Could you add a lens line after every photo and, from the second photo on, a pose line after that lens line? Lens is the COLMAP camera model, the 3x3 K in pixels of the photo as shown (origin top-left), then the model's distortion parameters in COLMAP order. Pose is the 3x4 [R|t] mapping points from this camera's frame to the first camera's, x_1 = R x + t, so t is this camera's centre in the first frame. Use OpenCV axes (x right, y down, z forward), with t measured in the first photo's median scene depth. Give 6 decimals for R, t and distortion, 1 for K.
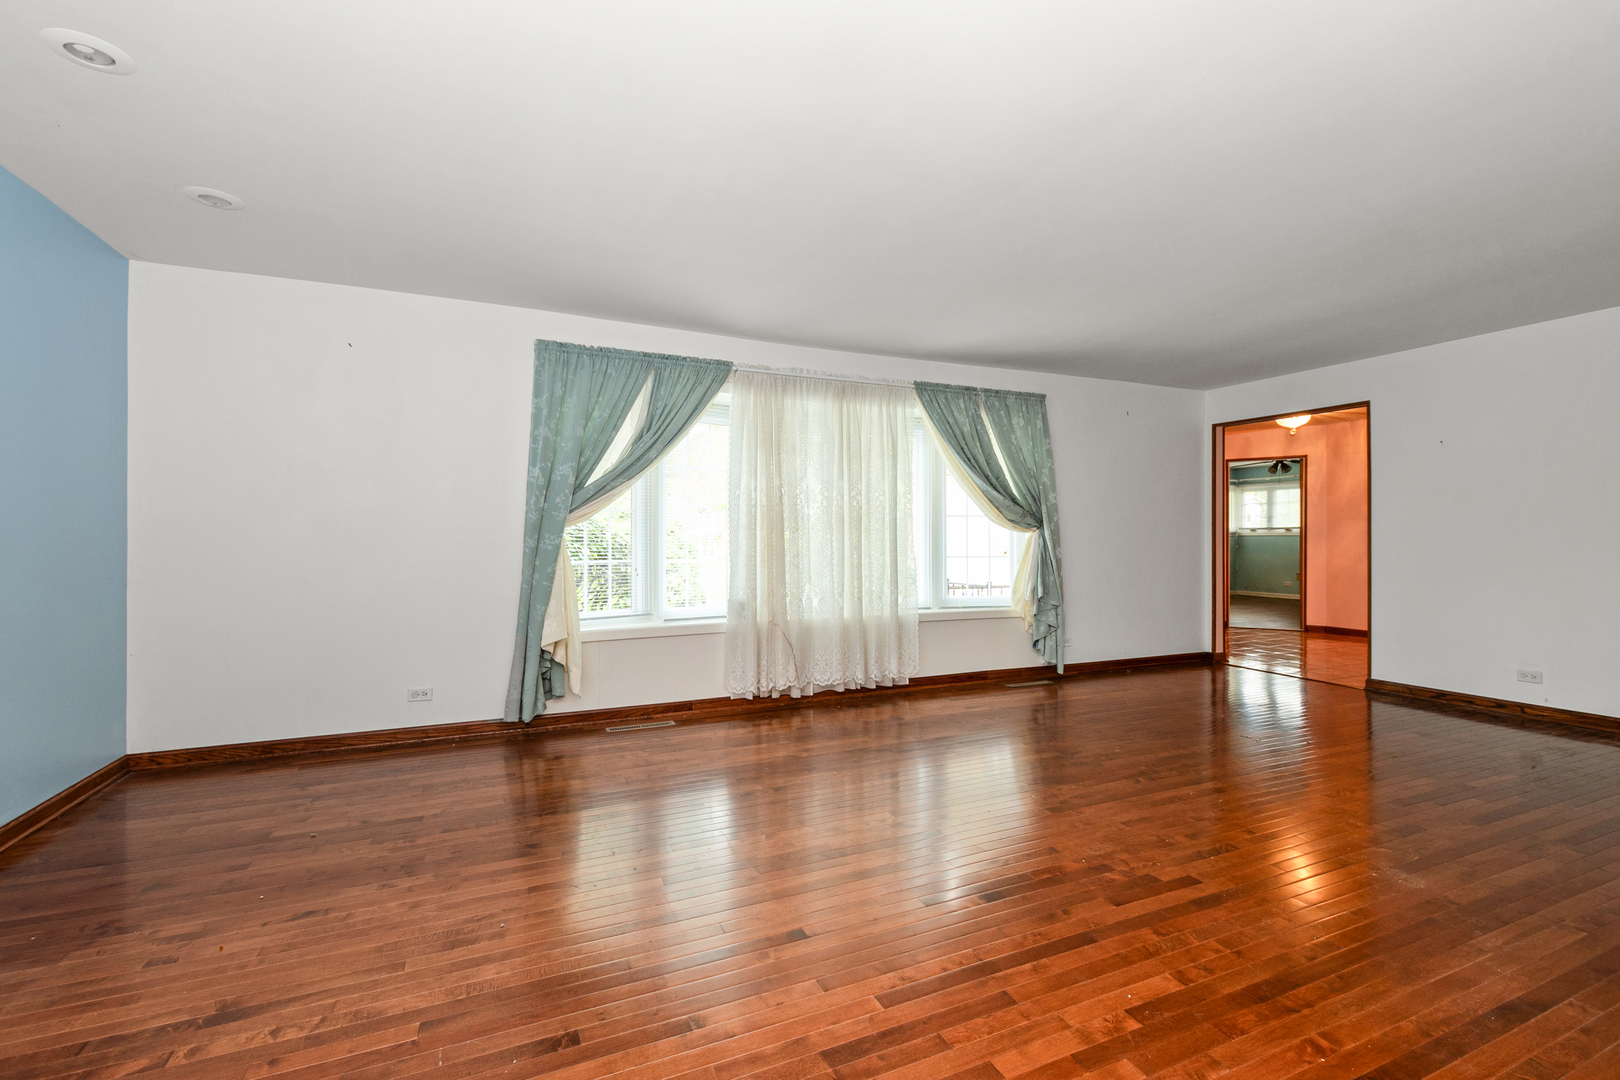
lens RADIAL K [[718.1, 0, 816.9], [0, 718.1, 539.6], [0, 0, 1]] dist [0.010062, -0.002555]
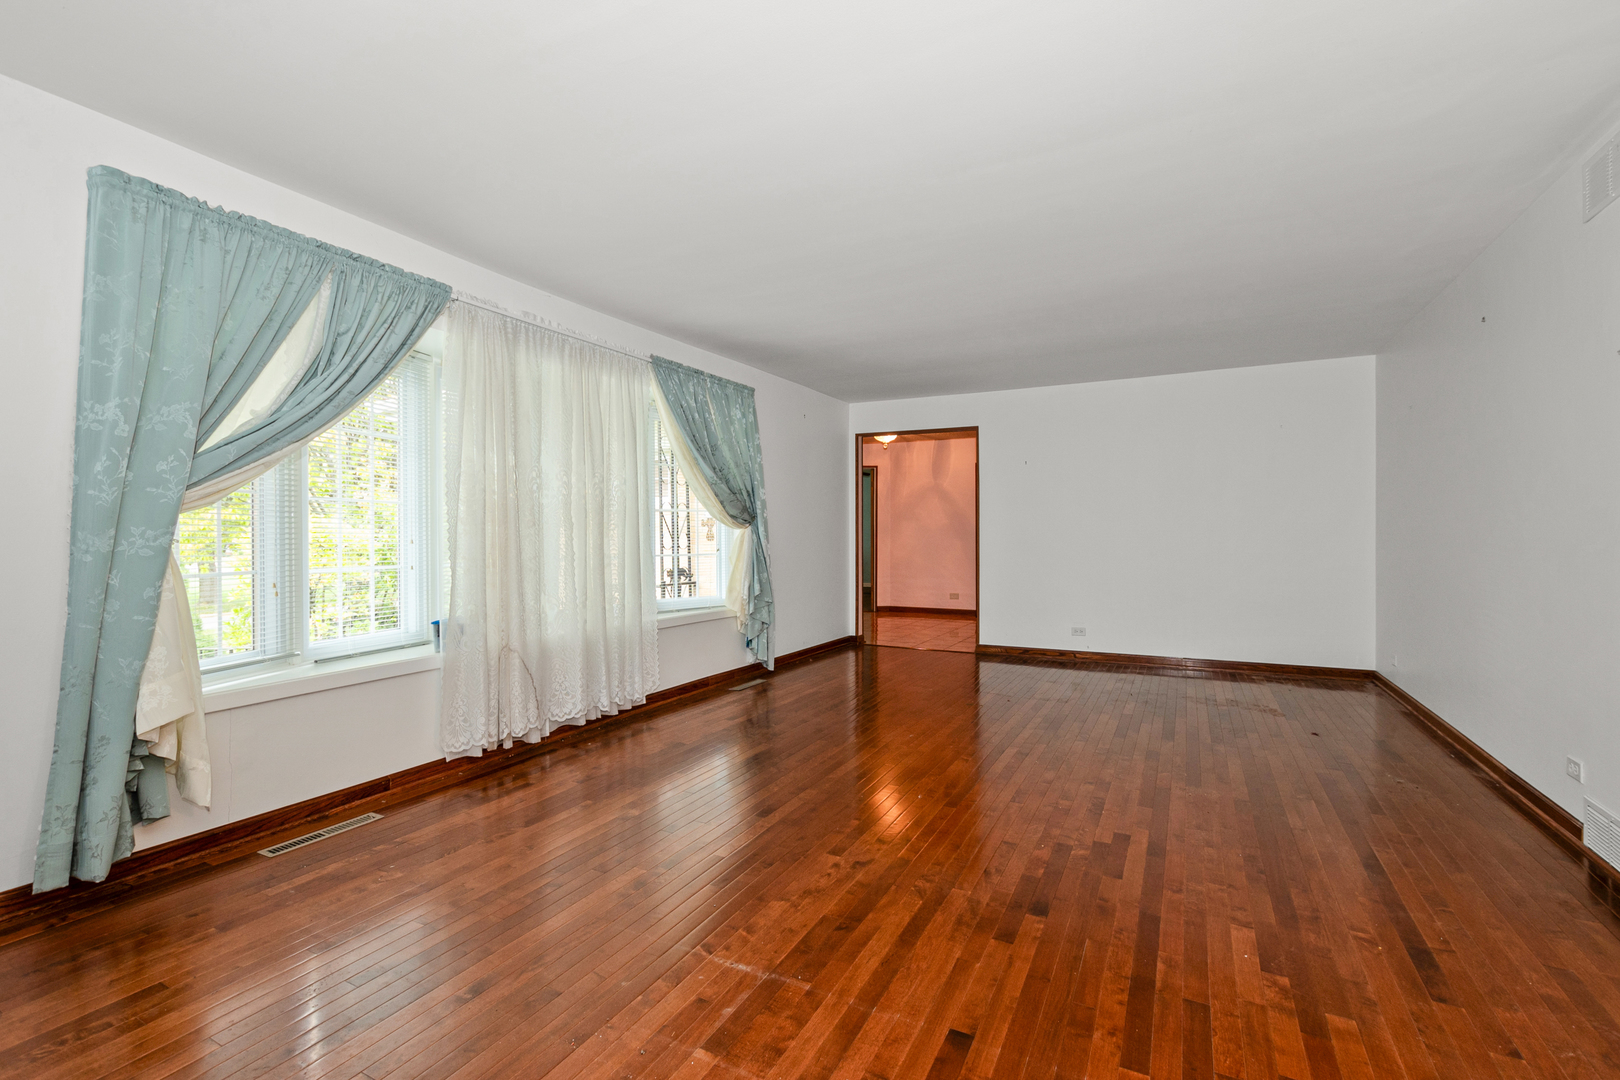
lens RADIAL K [[718.1, 0, 816.9], [0, 718.1, 538.9], [0, 0, 1]] dist [0.010062, -0.002555]
pose [[0.777224, -0.005169, 0.629203, -0.279477], [0.004568, 0.999986, 0.002573, 0.001675], [-0.629208, 0.000874, 0.777237, 0.214032]]
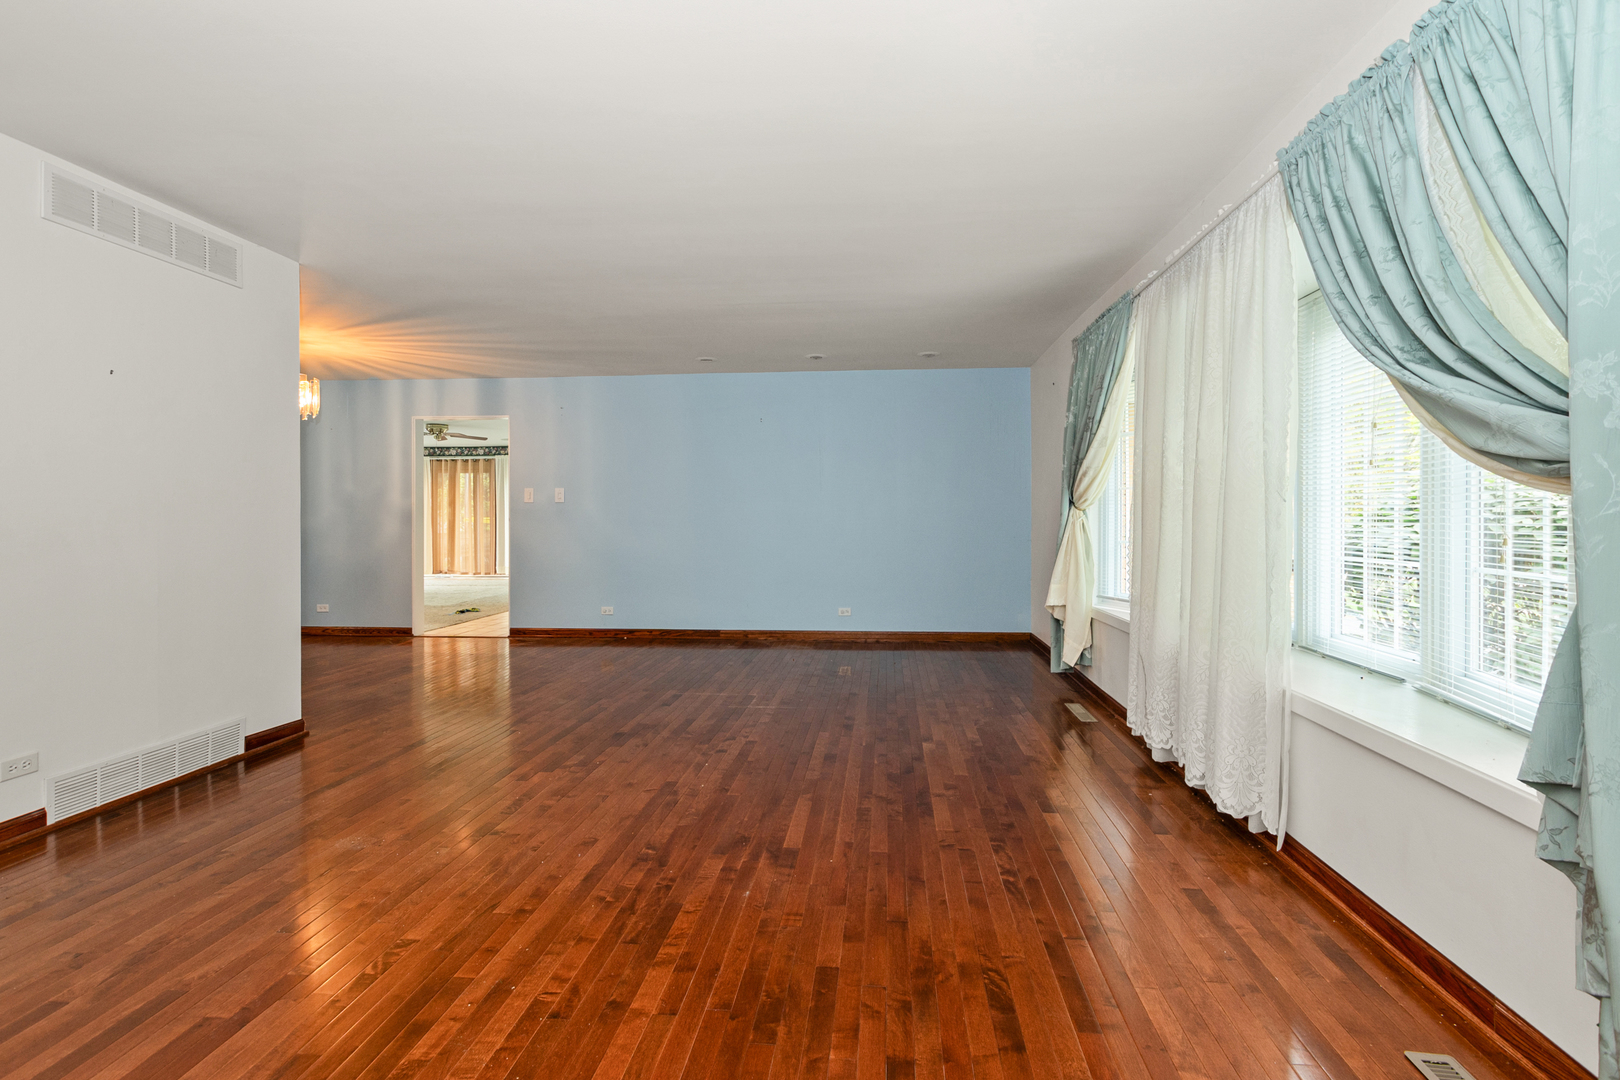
lens RADIAL K [[718.1, 0, 808.9], [0, 718.1, 528.8], [0, 0, 1]] dist [0.010062, -0.002555]
pose [[-0.487053, 0.018540, -0.873176, 0.704784], [0.003616, 0.999809, 0.019212, -0.002671], [0.873365, 0.006200, -0.487027, 1.050671]]
